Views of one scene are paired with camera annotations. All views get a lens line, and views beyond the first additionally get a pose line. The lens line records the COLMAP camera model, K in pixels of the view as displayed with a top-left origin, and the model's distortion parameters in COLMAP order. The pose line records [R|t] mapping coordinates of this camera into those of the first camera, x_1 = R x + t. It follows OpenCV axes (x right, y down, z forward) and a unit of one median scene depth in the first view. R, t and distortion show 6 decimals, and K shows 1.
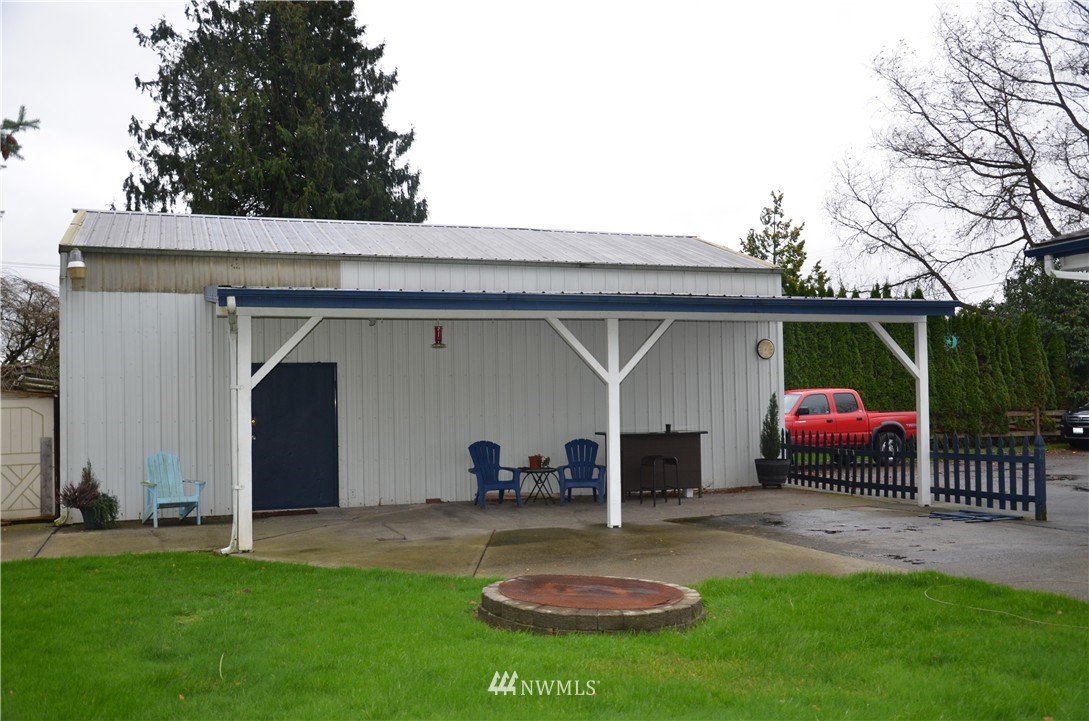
lens RADIAL K [[1081.6, 0, 554.0], [0, 1081.6, 367.1], [0, 0, 1]] dist [-0.026519, 0.000000]
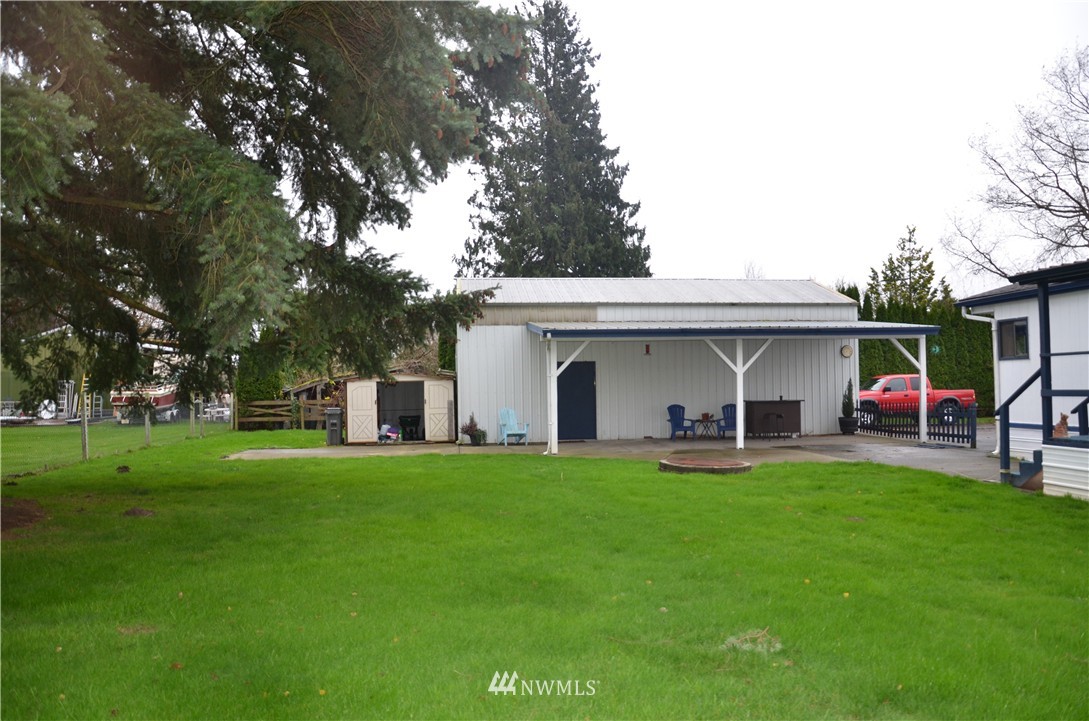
lens RADIAL K [[852.1, 0, 544.9], [0, 852.1, 362.0], [0, 0, 1]] dist [-0.127476, 0.075386]
pose [[0.969624, -0.002329, -0.244590, 0.067521], [0.004444, 0.999957, 0.008094, -0.014513], [0.244561, -0.008935, 0.969593, -0.409942]]
